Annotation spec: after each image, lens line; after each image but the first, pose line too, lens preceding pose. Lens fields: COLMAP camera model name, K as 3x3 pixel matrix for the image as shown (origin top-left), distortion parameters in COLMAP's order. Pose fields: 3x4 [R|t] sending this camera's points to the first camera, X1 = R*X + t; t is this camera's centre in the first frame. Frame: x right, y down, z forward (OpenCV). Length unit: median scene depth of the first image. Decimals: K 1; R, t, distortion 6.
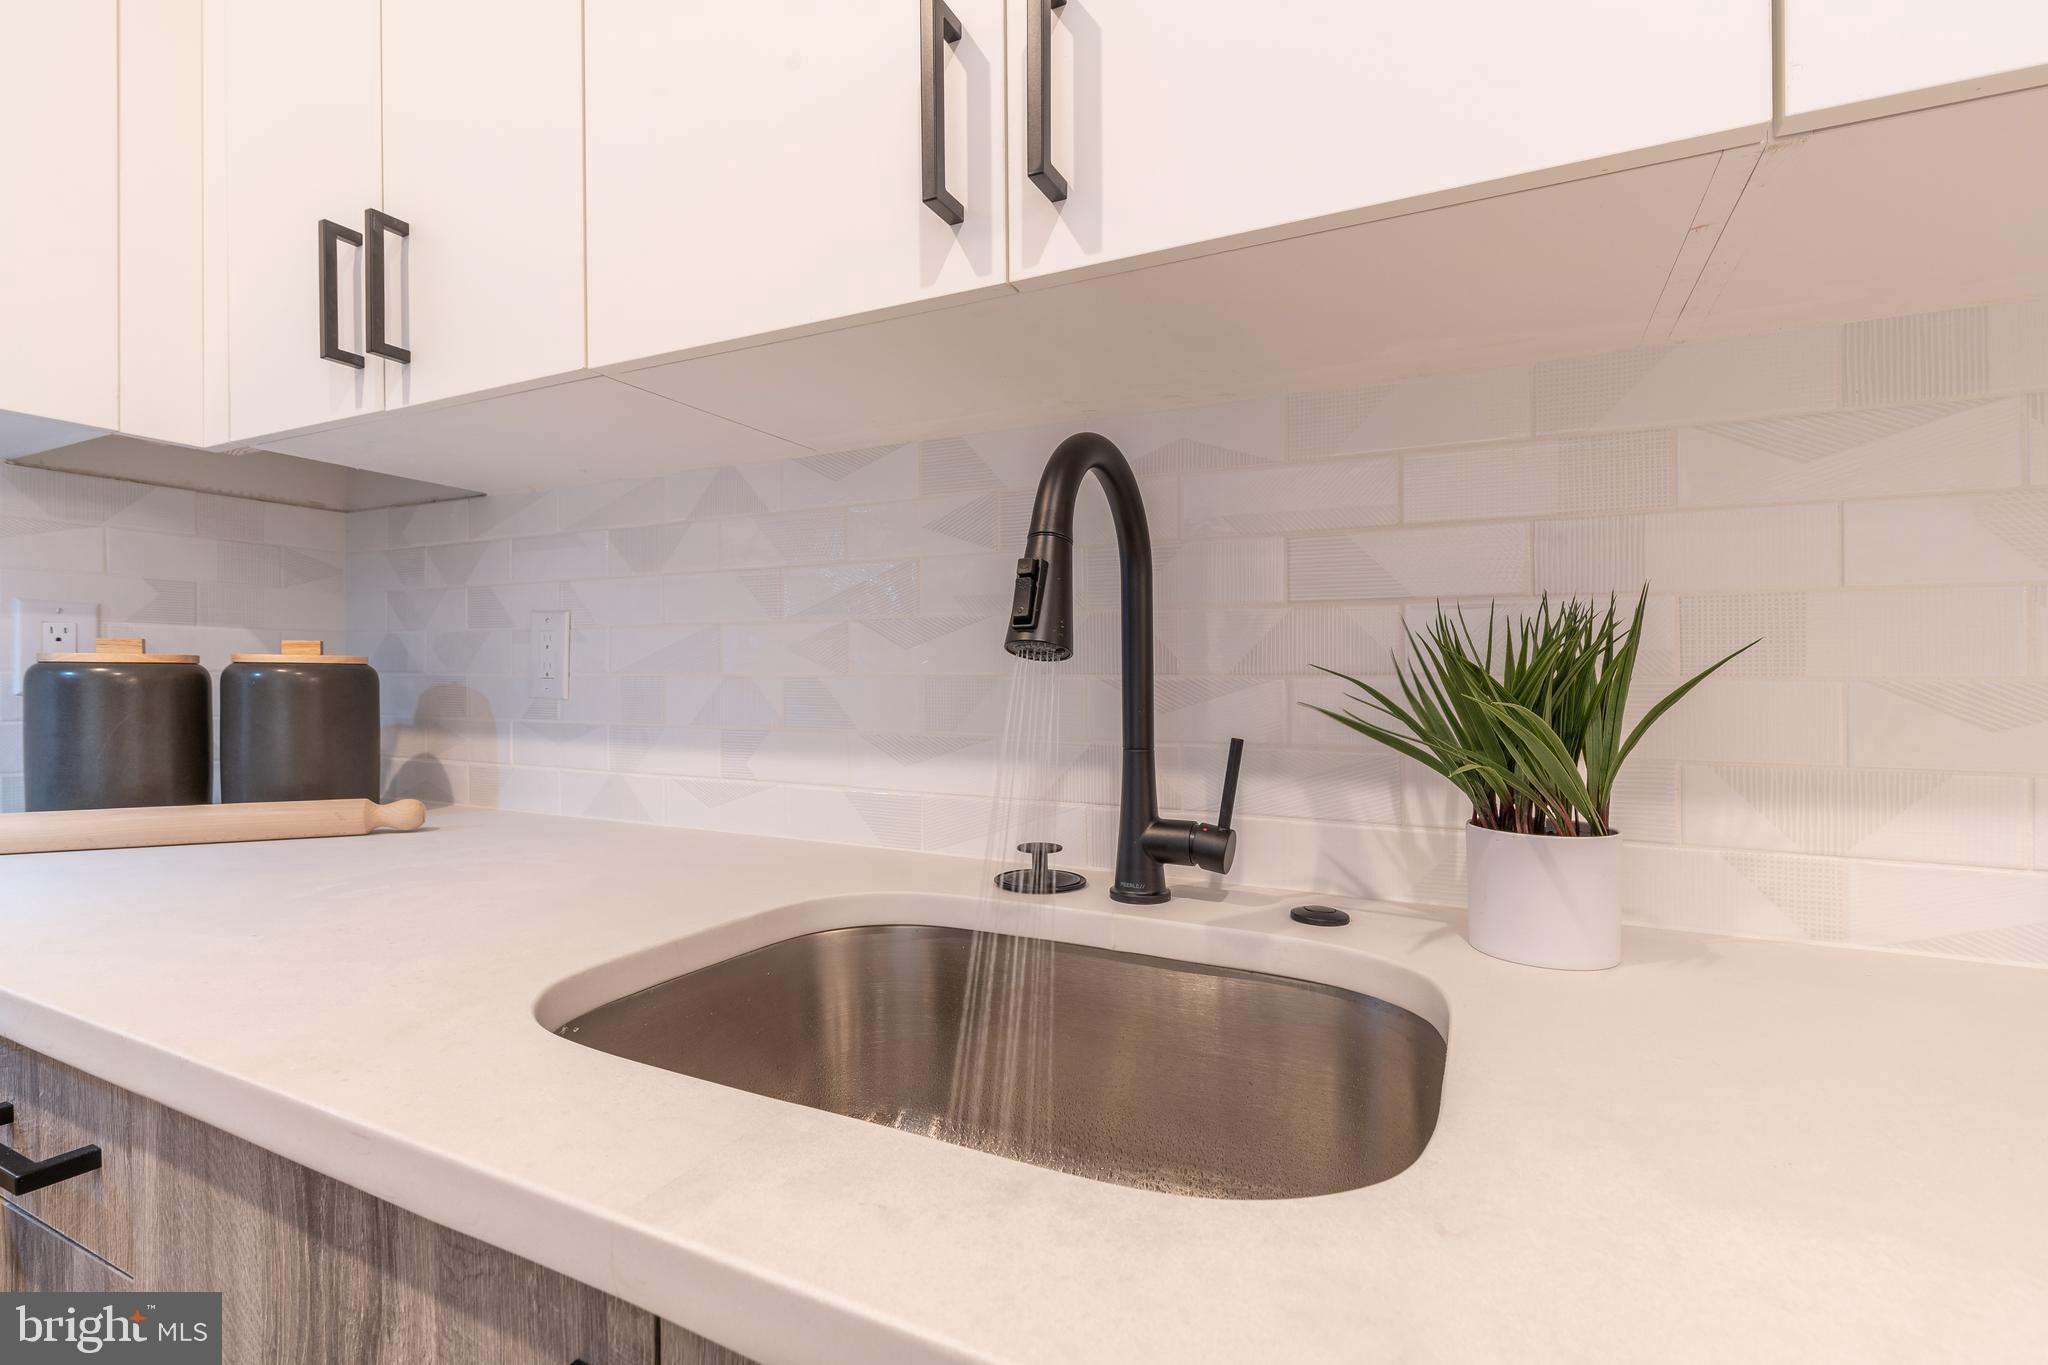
lens RADIAL K [[936.1, 0, 1044.5], [0, 936.1, 669.6], [0, 0, 1]] dist [-0.001234, -0.000356]
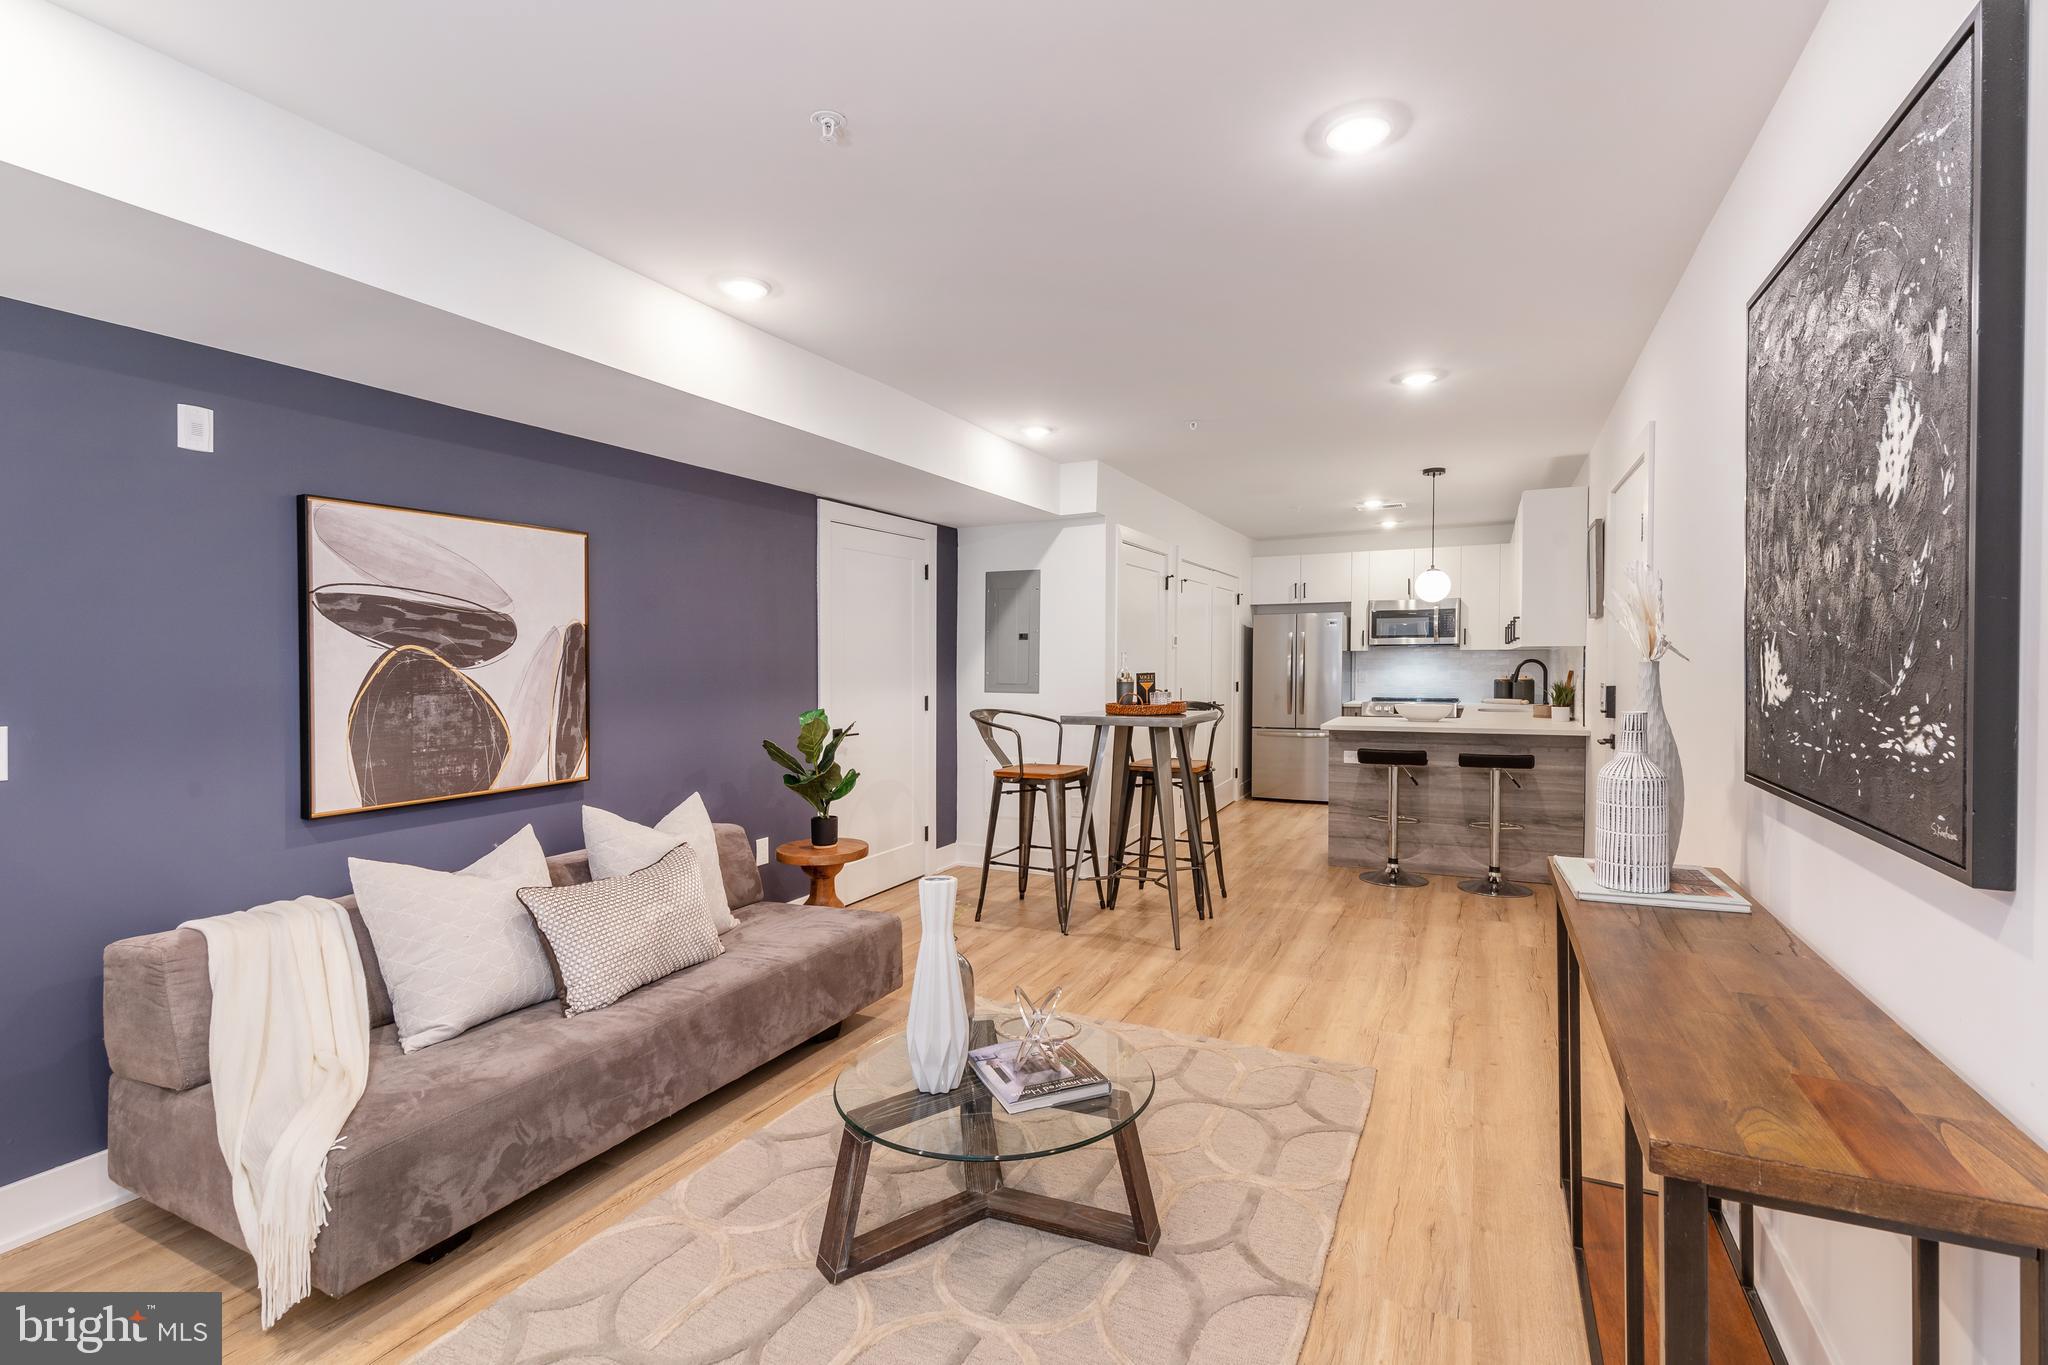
lens RADIAL K [[941.9, 0, 1037.9], [0, 941.9, 670.2], [0, 0, 1]] dist [0.021113, -0.000202]
pose [[0.015188, 0.007575, -0.999856, 7.419955], [0.012377, 0.999893, 0.007763, -0.210714], [0.999808, -0.012493, 0.015093, -3.202902]]
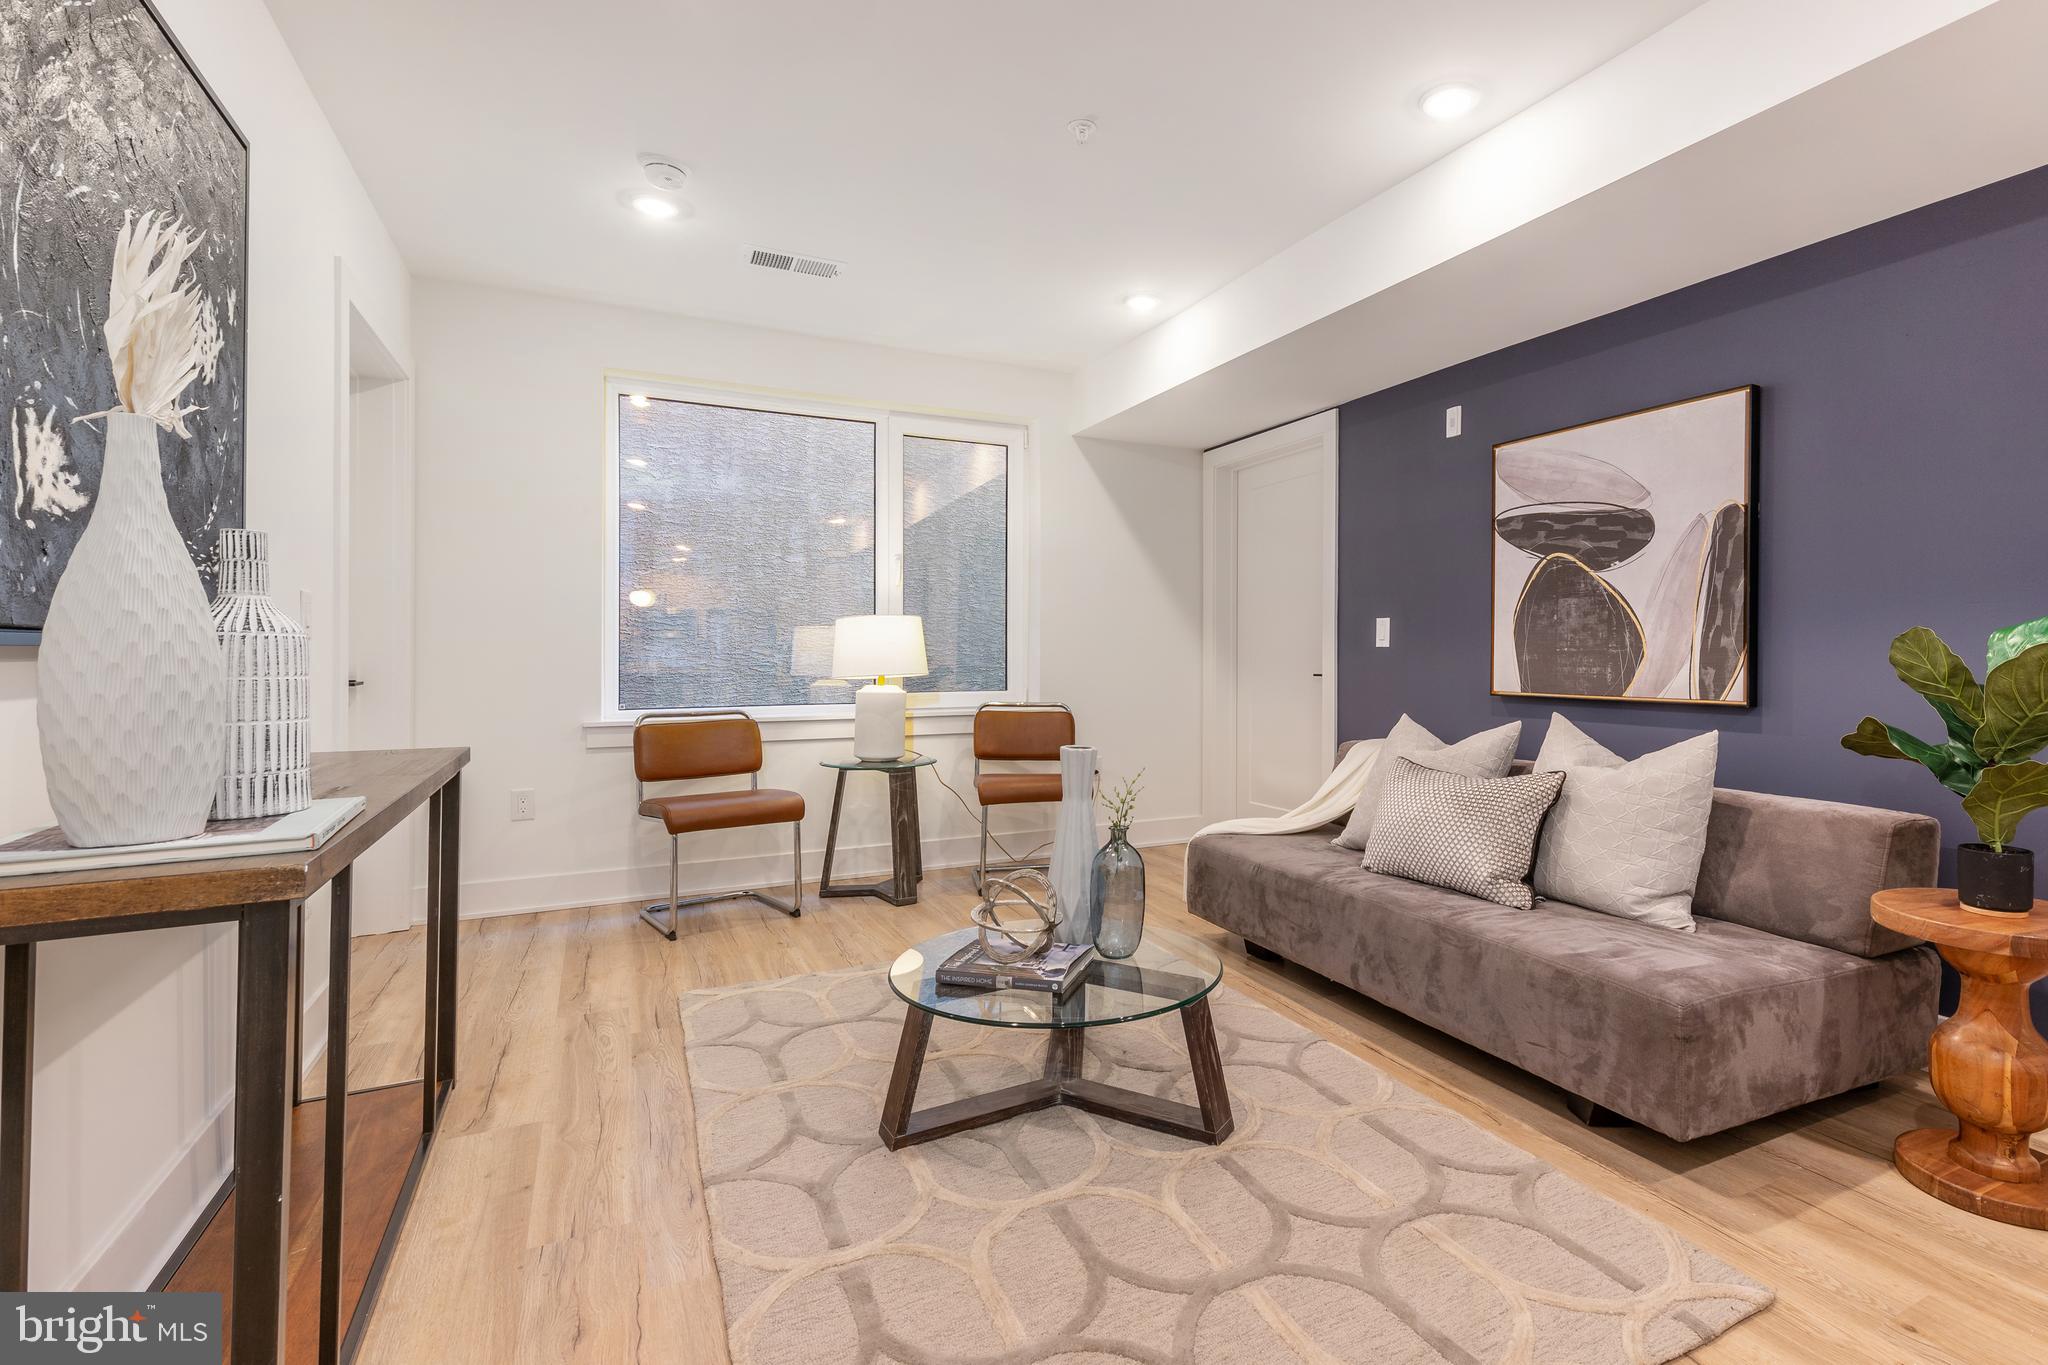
lens RADIAL K [[966.6, 0, 1138.3], [0, 966.6, 655.2], [0, 0, 1]] dist [0.002284, -0.000627]
pose [[-0.822049, -0.006671, 0.569378, 3.546957], [-0.007448, 0.999972, 0.000962, 0.081979], [-0.569368, -0.003450, -0.822075, -1.474674]]
